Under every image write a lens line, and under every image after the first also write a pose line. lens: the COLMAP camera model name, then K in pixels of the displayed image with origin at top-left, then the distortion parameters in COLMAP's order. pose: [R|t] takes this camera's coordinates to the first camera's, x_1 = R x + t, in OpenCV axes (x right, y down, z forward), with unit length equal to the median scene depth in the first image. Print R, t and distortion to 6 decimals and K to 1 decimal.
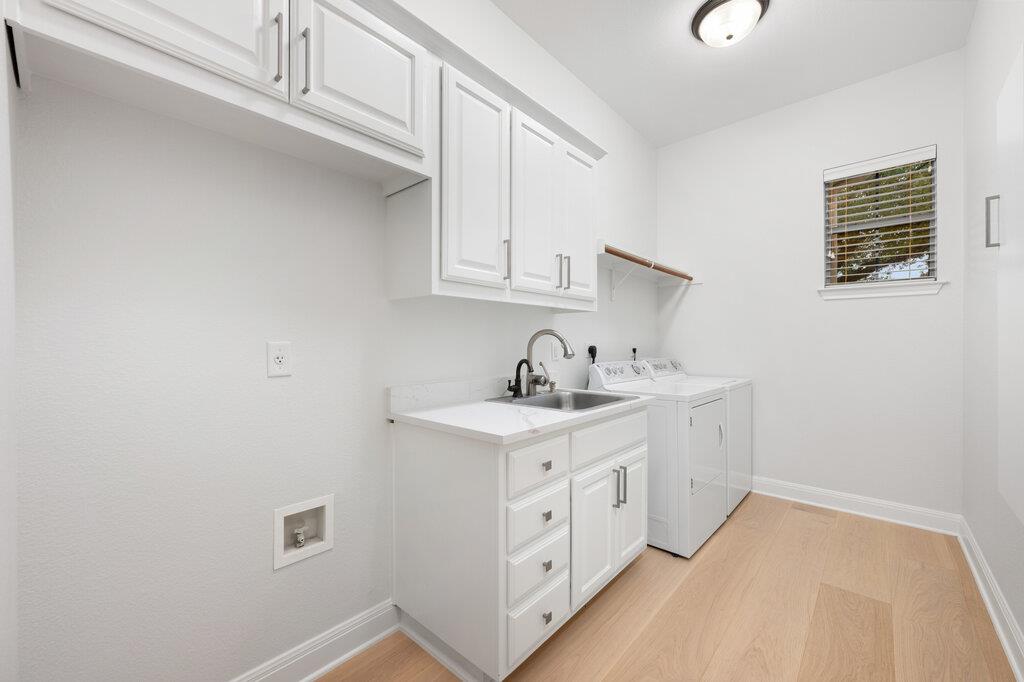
lens RADIAL K [[402.5, 0, 515.9], [0, 402.5, 341.0], [0, 0, 1]] dist [-0.000261, -0.000264]
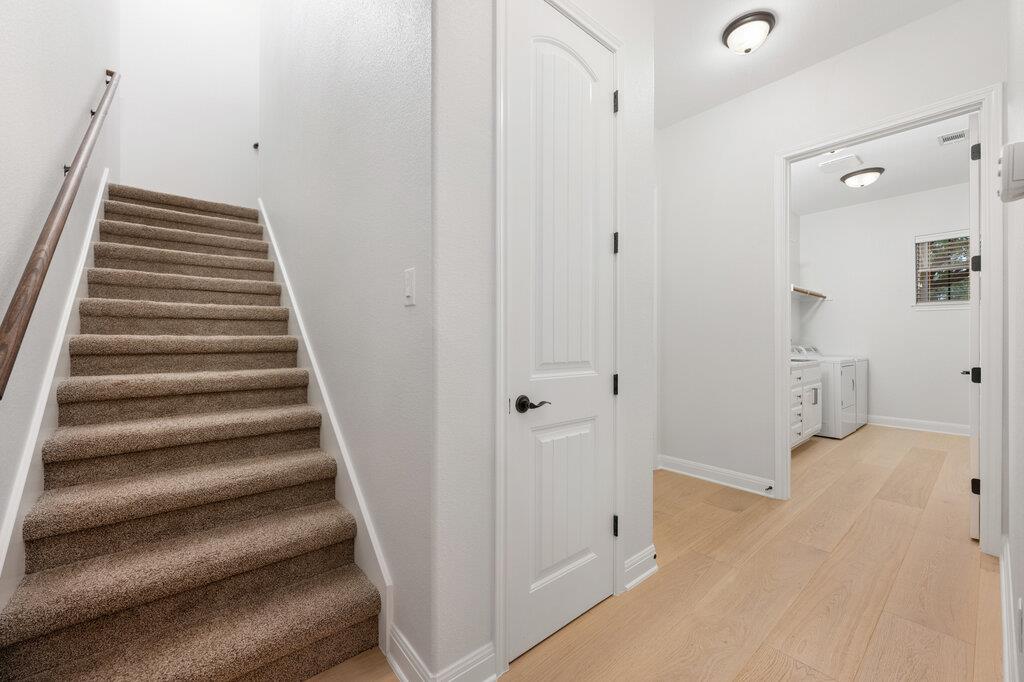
lens RADIAL K [[402.5, 0, 513.4], [0, 402.5, 337.0], [0, 0, 1]] dist [-0.000261, -0.000264]
pose [[0.990180, -0.000505, -0.139796, -0.623923], [-0.000169, 0.999988, -0.004812, 0.016192], [0.139797, 0.004788, 0.990169, -0.844131]]
